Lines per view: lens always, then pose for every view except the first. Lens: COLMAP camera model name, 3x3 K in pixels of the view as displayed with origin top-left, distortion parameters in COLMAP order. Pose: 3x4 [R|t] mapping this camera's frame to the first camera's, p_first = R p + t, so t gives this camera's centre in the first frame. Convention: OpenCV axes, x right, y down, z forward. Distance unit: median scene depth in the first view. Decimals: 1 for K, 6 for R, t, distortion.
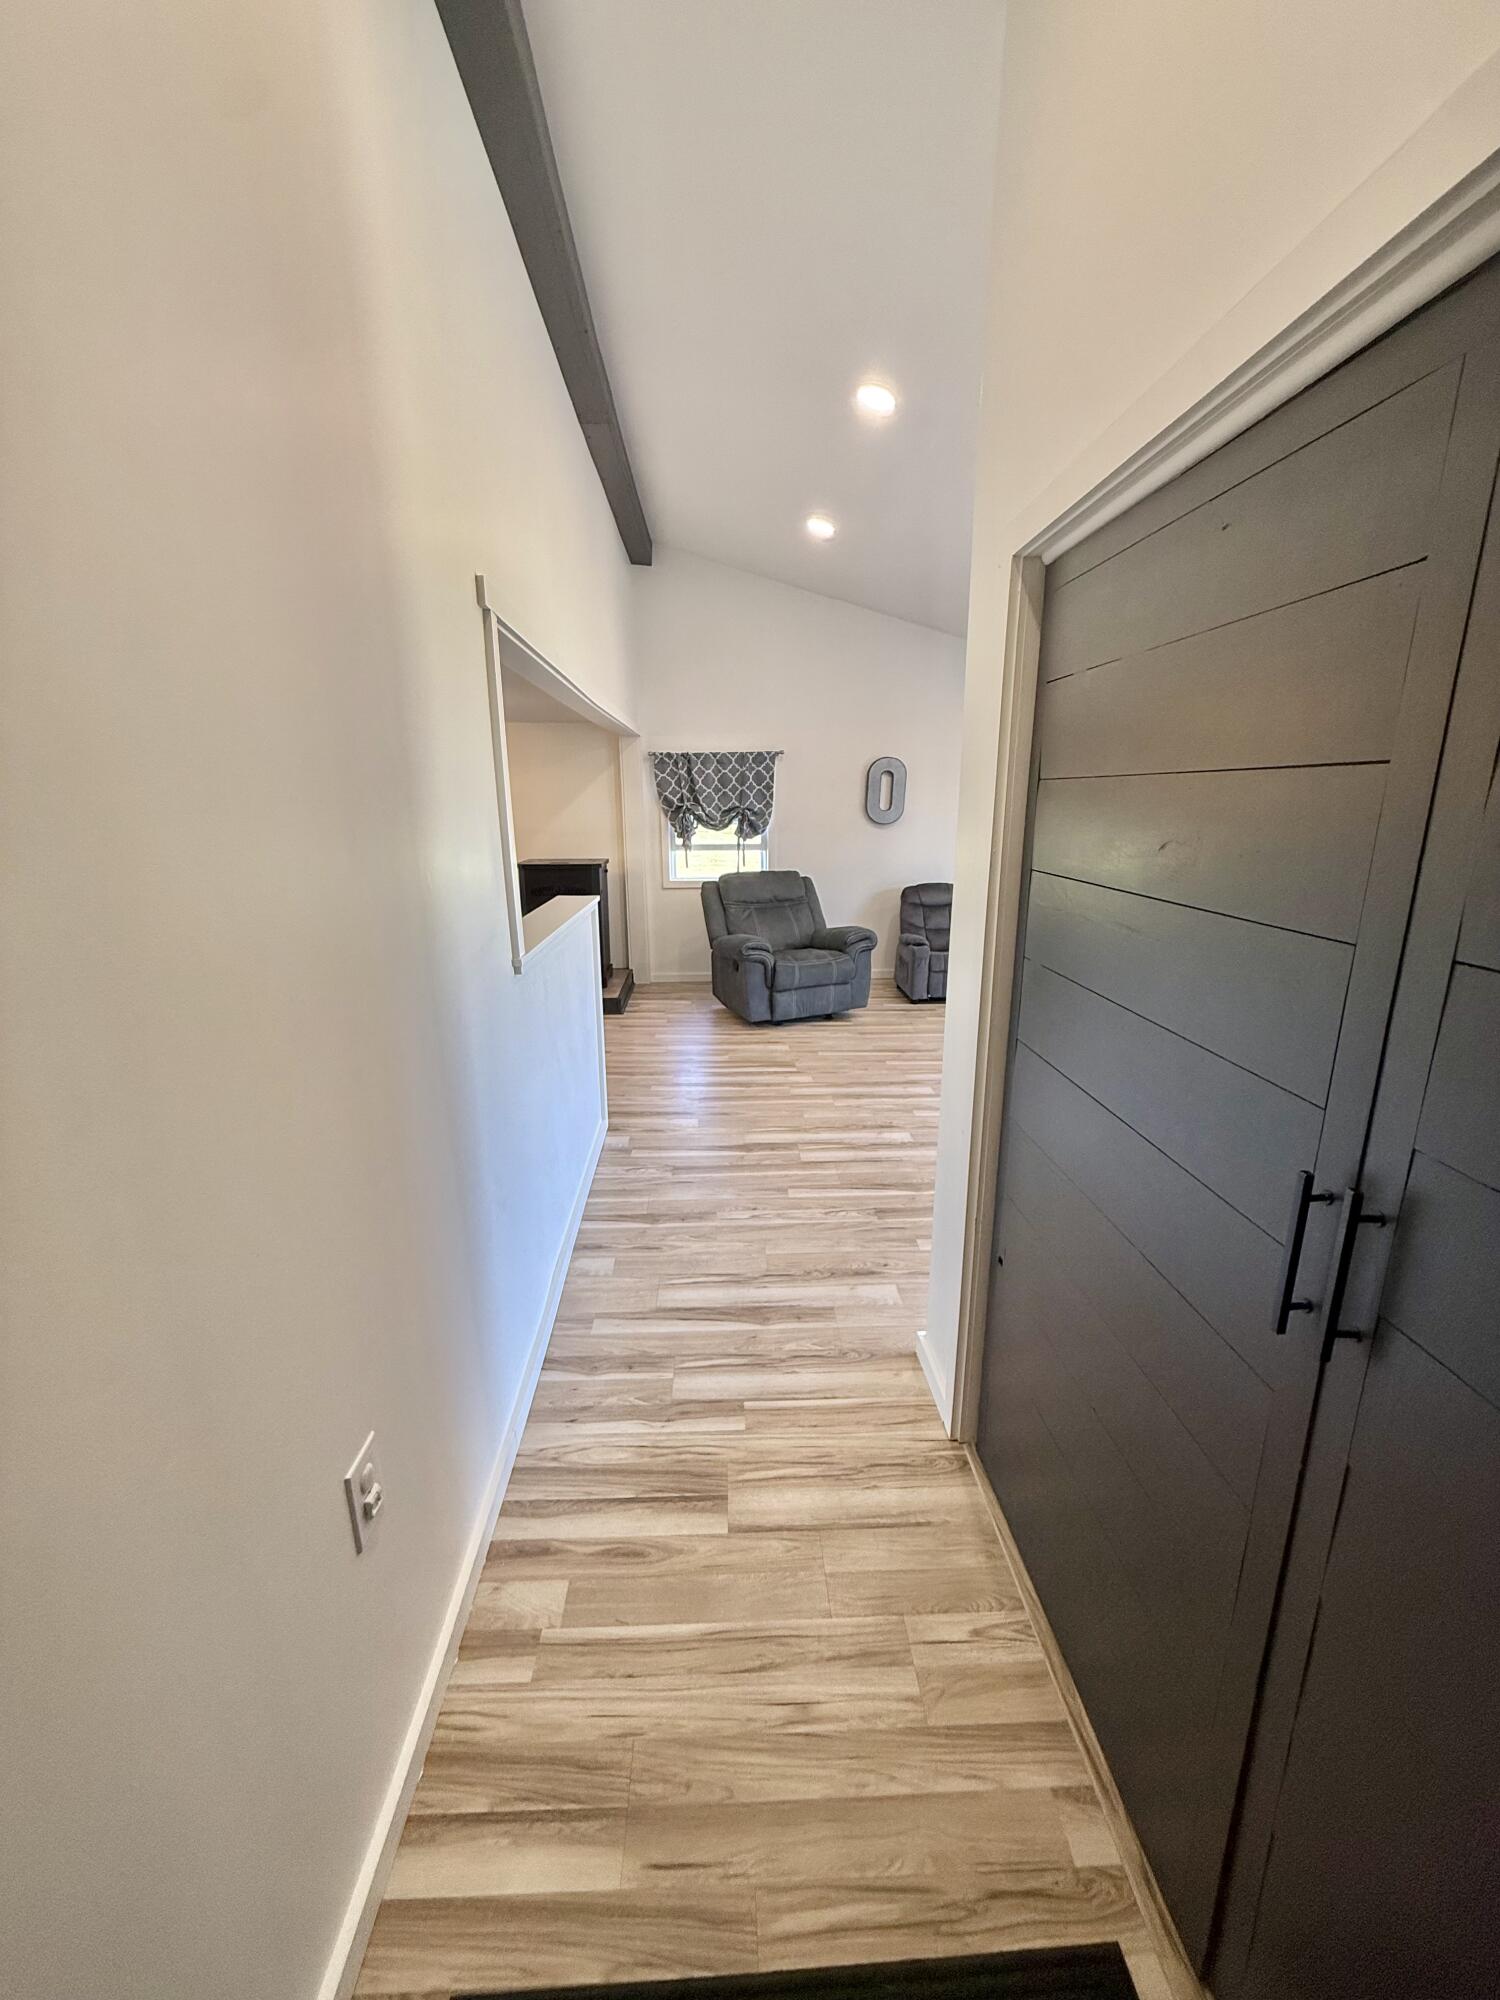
lens RADIAL K [[796.2, 0, 752.8], [0, 796.2, 998.2], [0, 0, 1]] dist [0.000393, -0.000565]
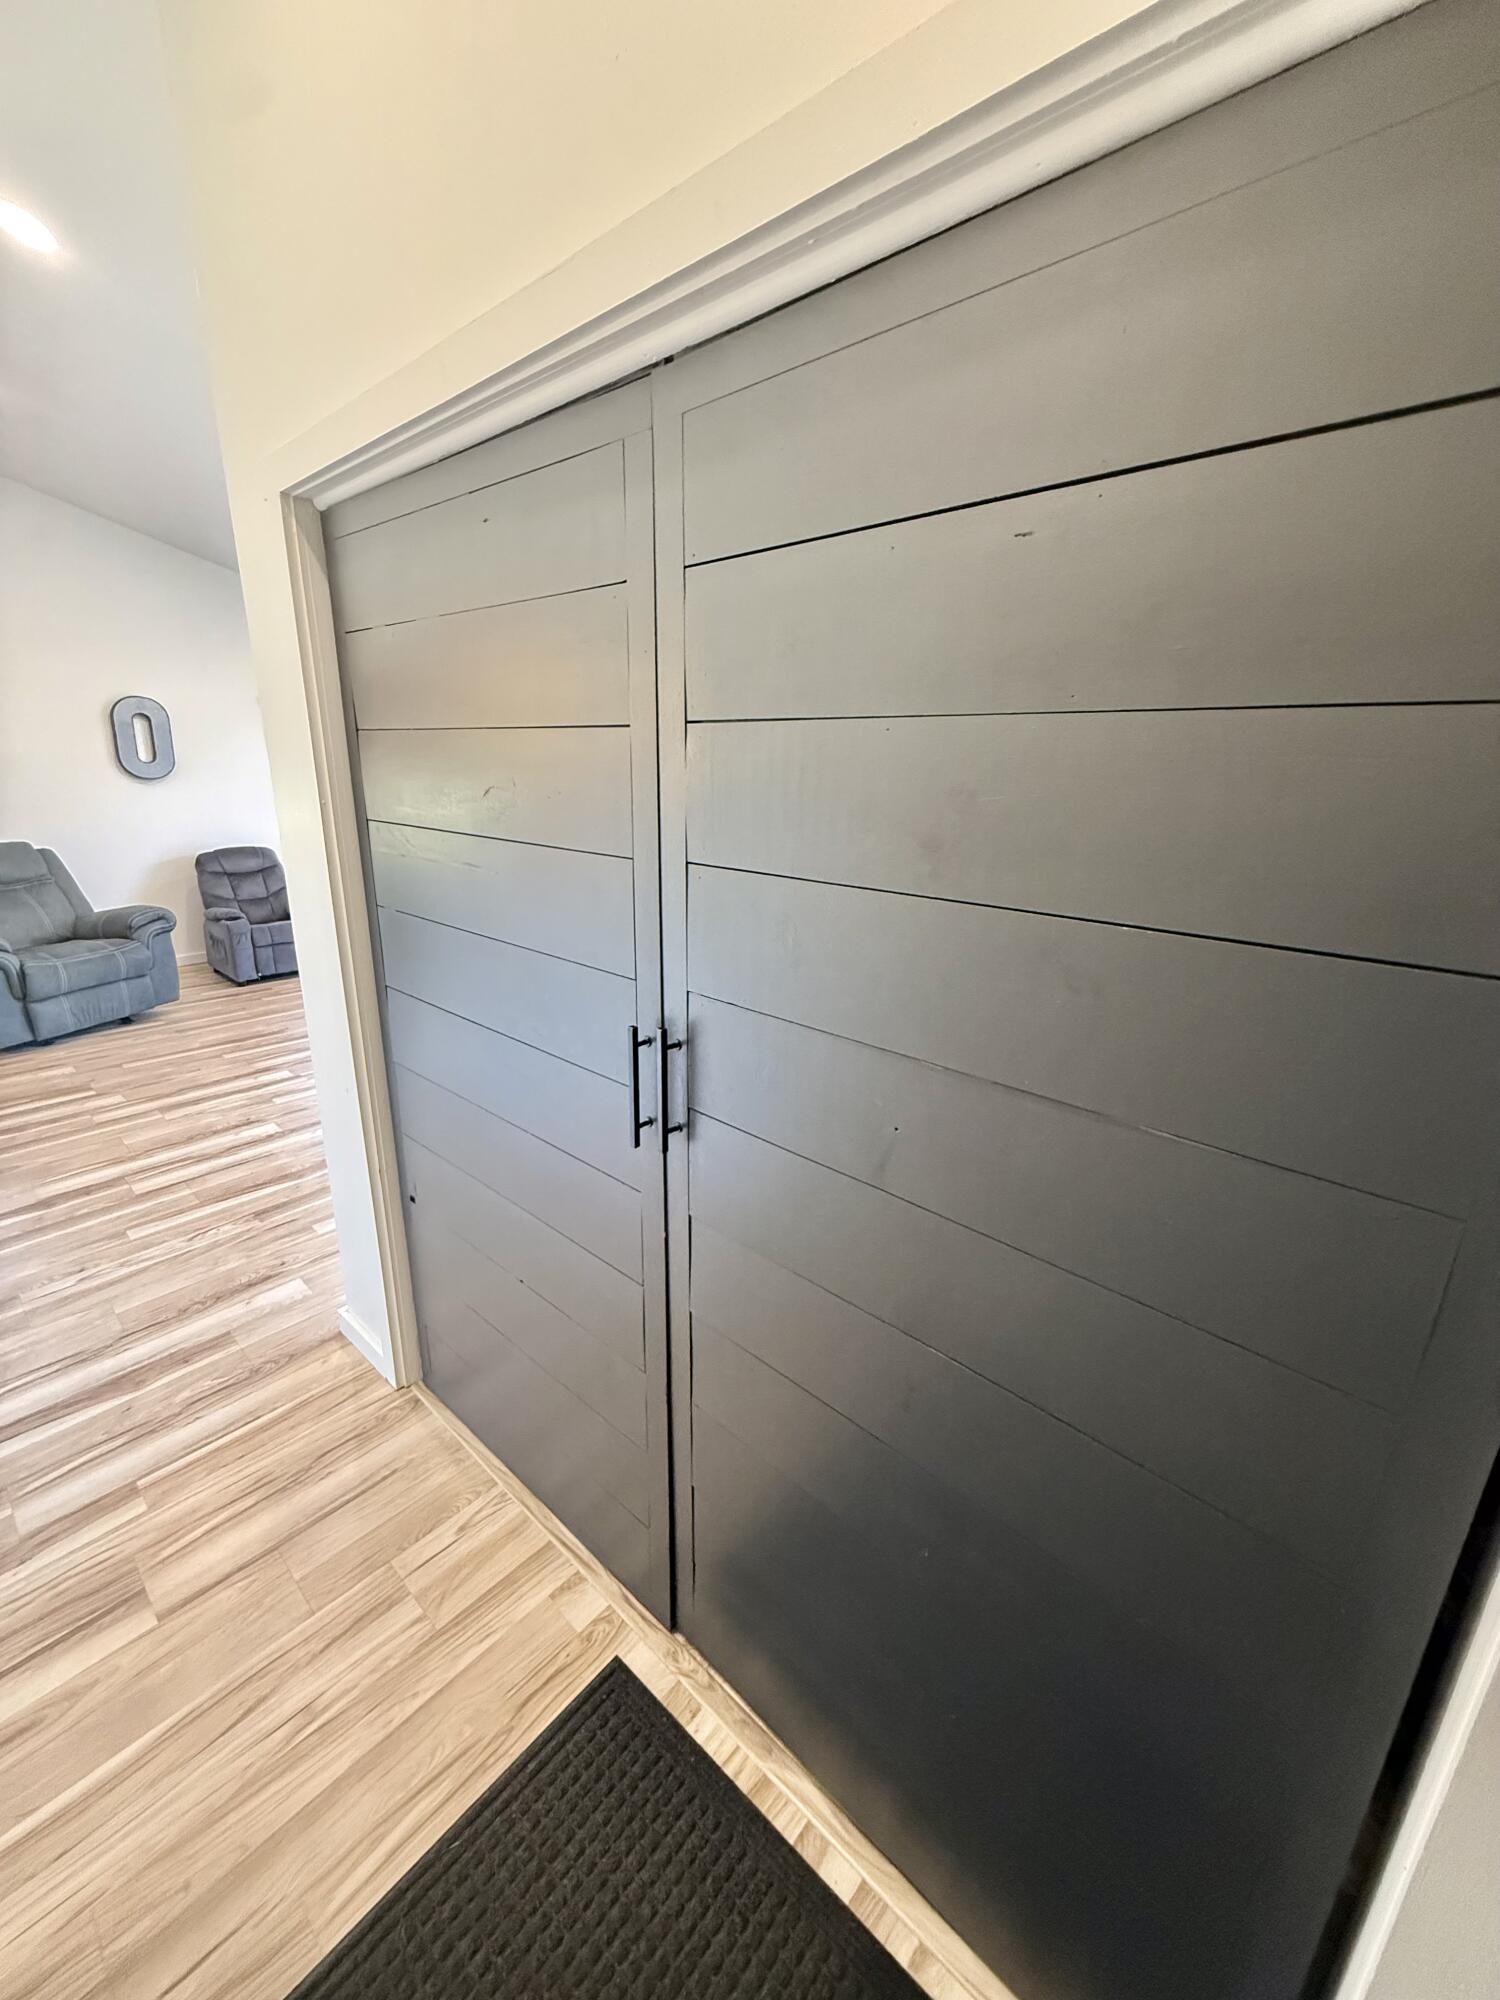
lens RADIAL K [[796.2, 0, 748.2], [0, 796.2, 998.8], [0, 0, 1]] dist [0.000393, -0.000565]
pose [[0.699480, -0.189682, 0.689020, -0.040880], [0.153421, 0.981510, 0.114452, 0.016219], [-0.697990, 0.025653, 0.715648, -0.049697]]
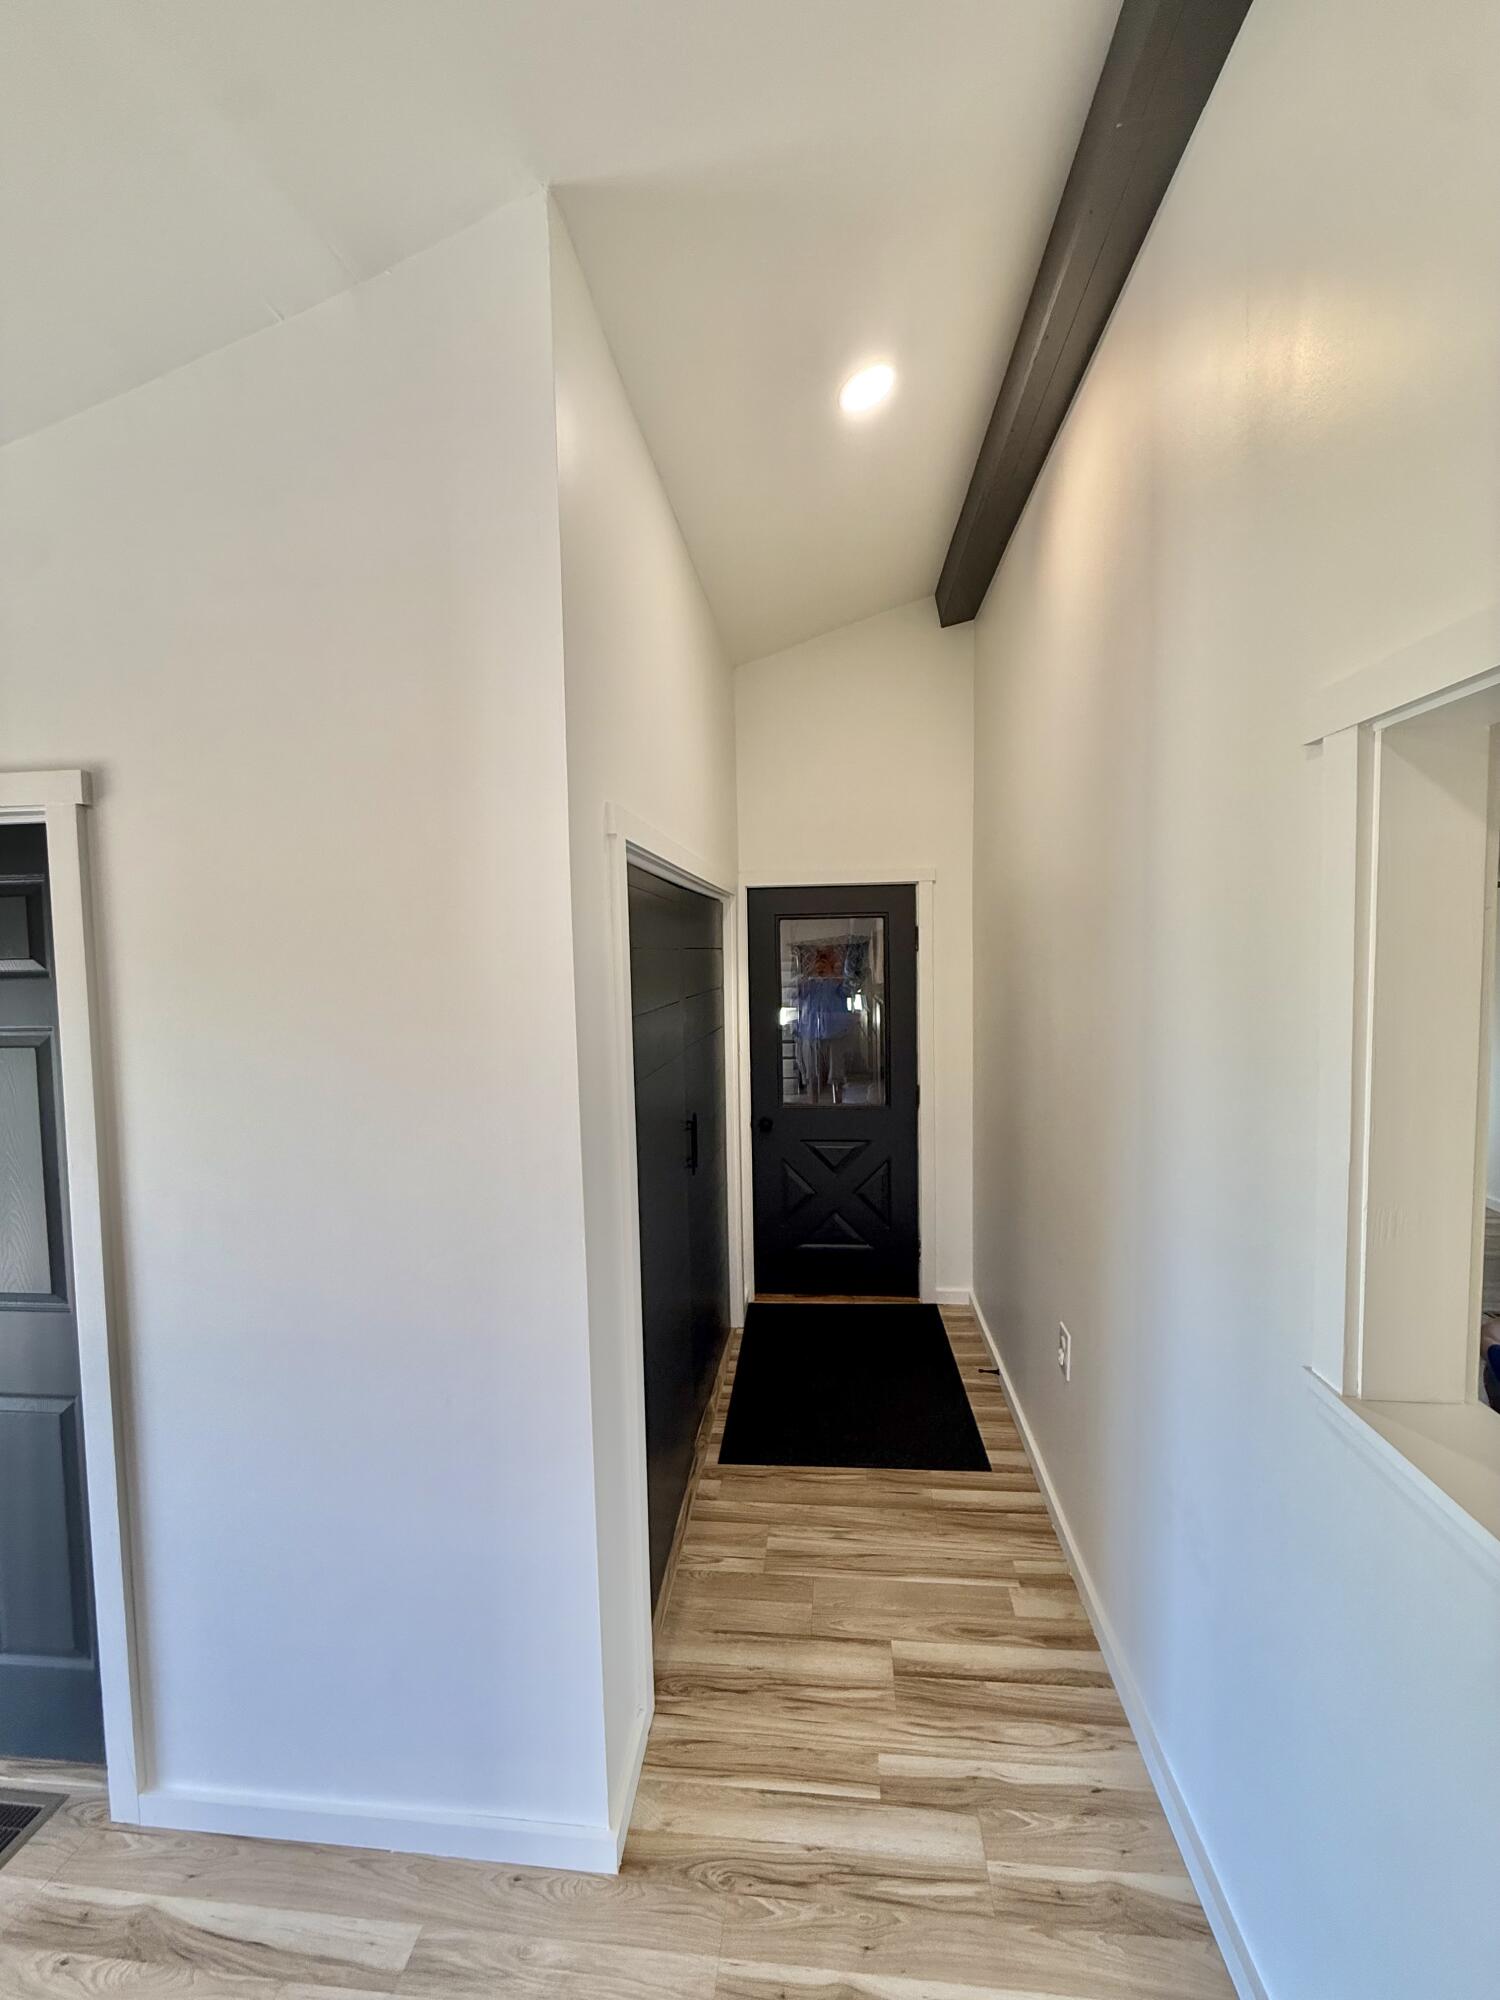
lens RADIAL K [[796.2, 0, 748.9], [0, 796.2, 991.0], [0, 0, 1]] dist [0.000393, -0.000565]
pose [[-0.988232, 0.026315, 0.150683, -0.022219], [0.068651, 0.956607, 0.283178, -0.468358], [-0.136693, 0.290190, -0.947156, 1.514967]]
